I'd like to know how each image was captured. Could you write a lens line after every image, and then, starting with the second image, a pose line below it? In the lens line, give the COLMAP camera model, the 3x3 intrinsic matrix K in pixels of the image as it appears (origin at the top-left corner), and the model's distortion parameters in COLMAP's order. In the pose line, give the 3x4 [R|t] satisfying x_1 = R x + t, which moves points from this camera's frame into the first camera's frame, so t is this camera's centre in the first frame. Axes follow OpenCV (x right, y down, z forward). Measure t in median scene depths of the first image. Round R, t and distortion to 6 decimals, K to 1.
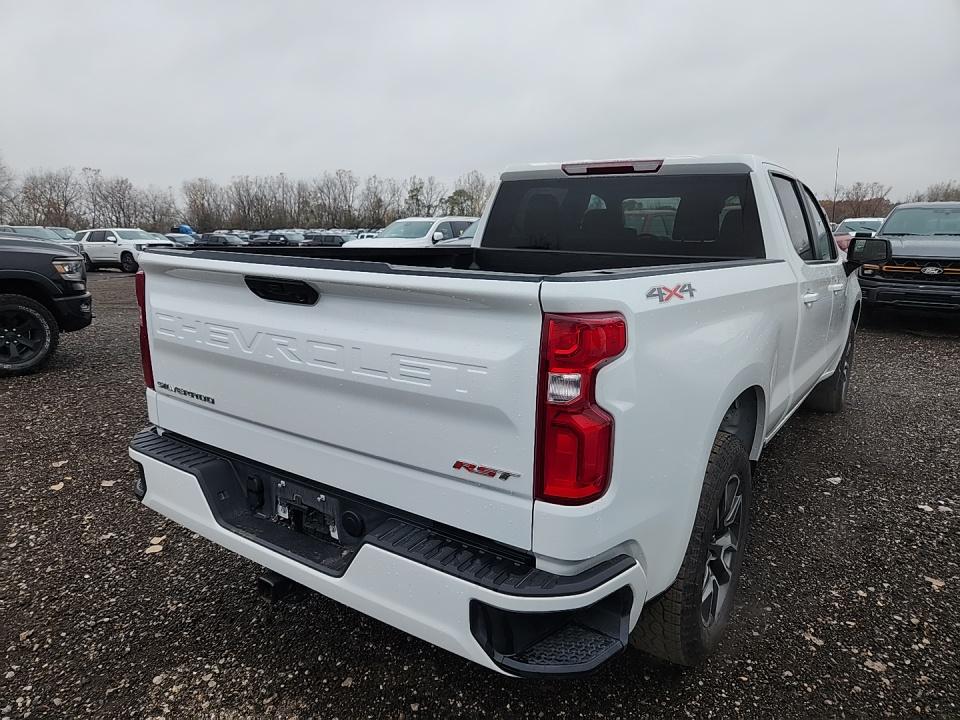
lens RADIAL K [[646.9, 0, 480.0], [0, 646.9, 360.0], [0, 0, 1]] dist [0.062777, -0.045494]
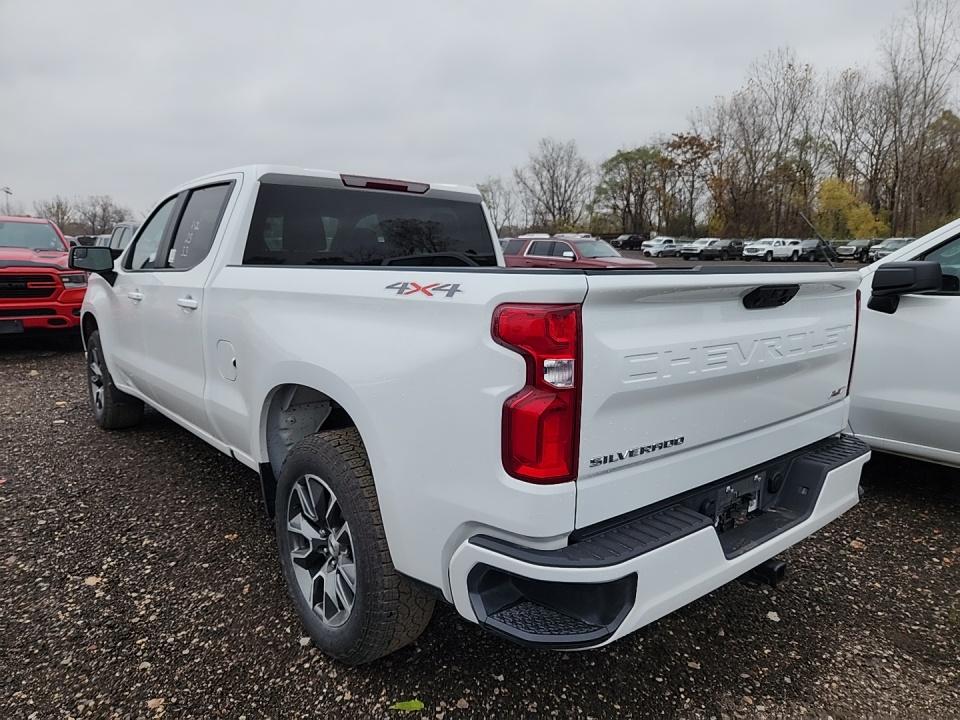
lens RADIAL K [[646.9, 0, 480.0], [0, 646.9, 360.0], [0, 0, 1]] dist [0.062777, -0.045494]
pose [[0.259703, -0.164776, 0.951527, -1.229713], [0.189162, 0.974927, 0.117199, -0.184145], [-0.946981, 0.149556, 0.284360, 0.955337]]
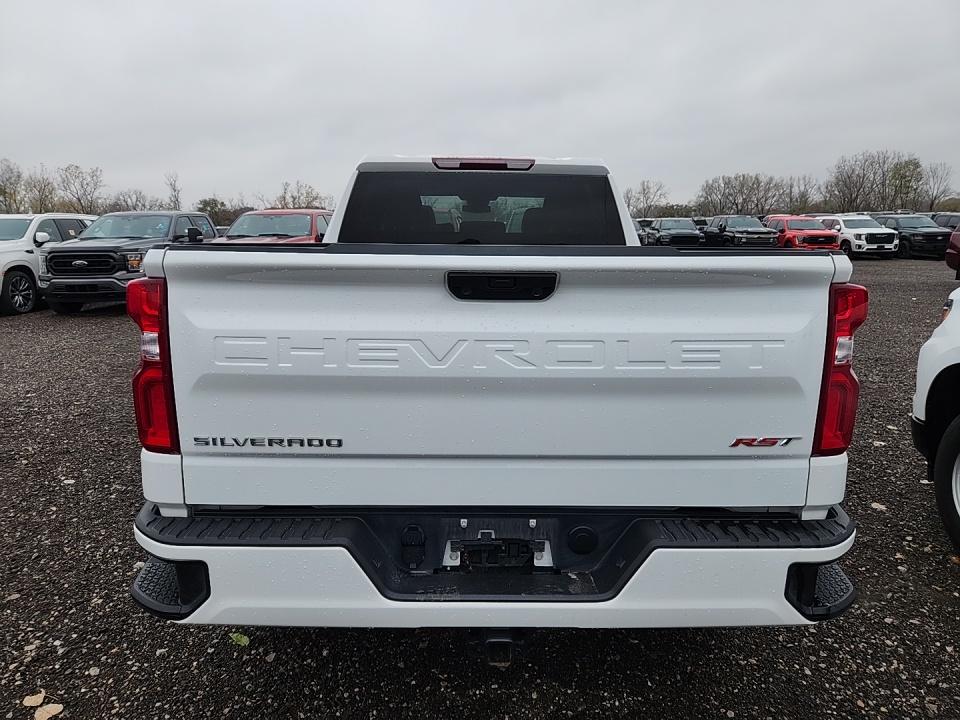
lens RADIAL K [[631.1, 0, 481.3], [0, 631.1, 345.3], [0, 0, 1]] dist [0.061631, -0.037550]
pose [[0.809992, -0.111554, 0.575733, -0.659442], [0.123336, 0.992188, 0.018727, -0.040717], [-0.573325, 0.055840, 0.817423, 0.293029]]
